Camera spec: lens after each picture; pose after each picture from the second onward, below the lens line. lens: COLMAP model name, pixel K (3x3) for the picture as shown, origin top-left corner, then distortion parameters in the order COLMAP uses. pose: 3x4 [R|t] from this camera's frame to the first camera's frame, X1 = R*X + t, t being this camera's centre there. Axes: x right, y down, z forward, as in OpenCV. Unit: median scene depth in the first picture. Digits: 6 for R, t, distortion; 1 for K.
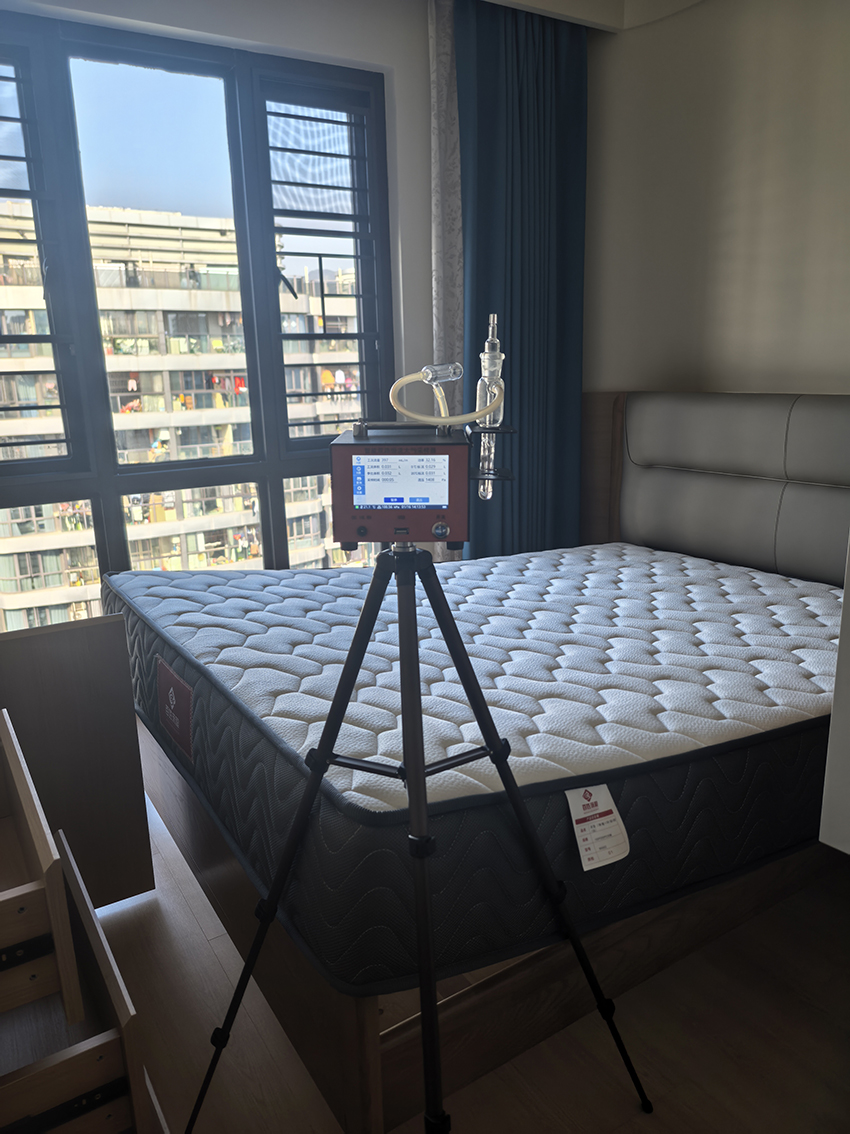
lens RADIAL K [[766.0, 0, 425.0], [0, 766.0, 567.0], [0, 0, 1]] dist [0.035401, -0.000135]
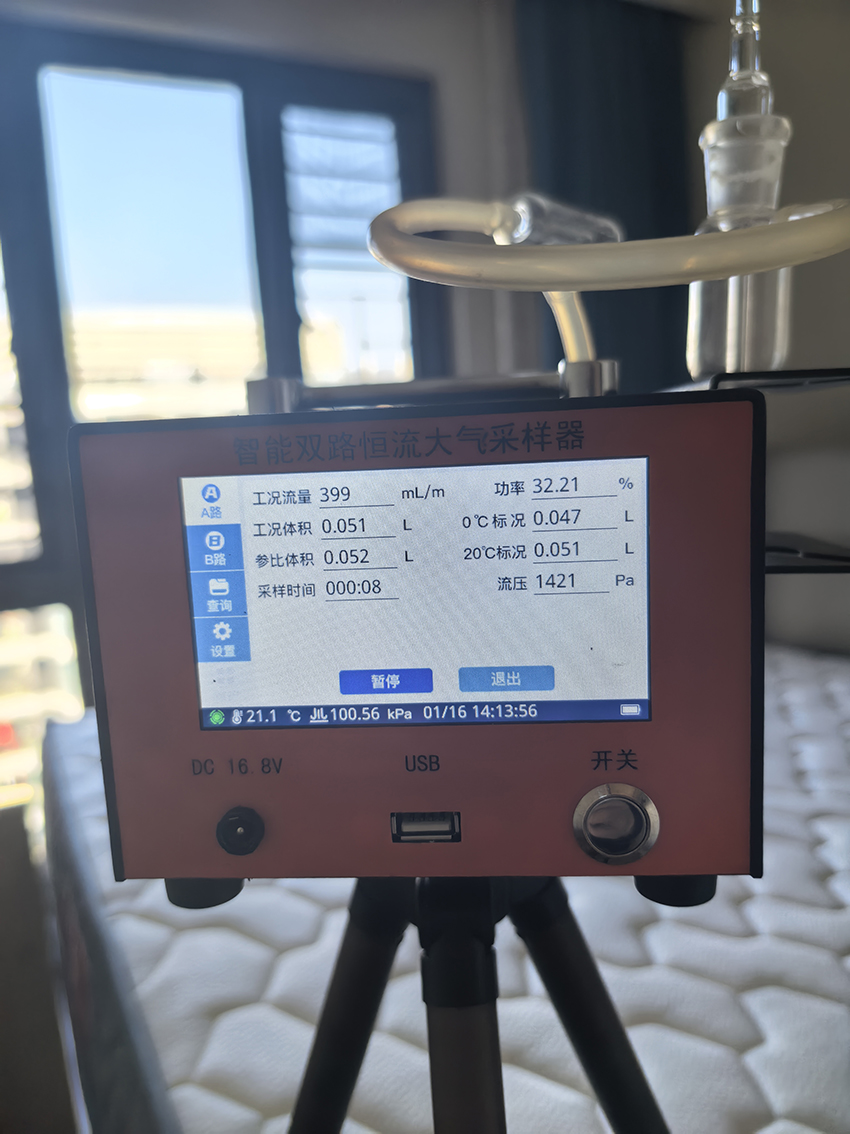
lens RADIAL K [[766.0, 0, 425.0], [0, 766.0, 567.0], [0, 0, 1]] dist [0.035401, -0.000135]
pose [[0.995421, -0.032298, -0.089971, -0.009749], [0.022165, 0.993525, -0.111434, -0.094836], [0.092988, 0.108929, 0.989691, 0.786795]]
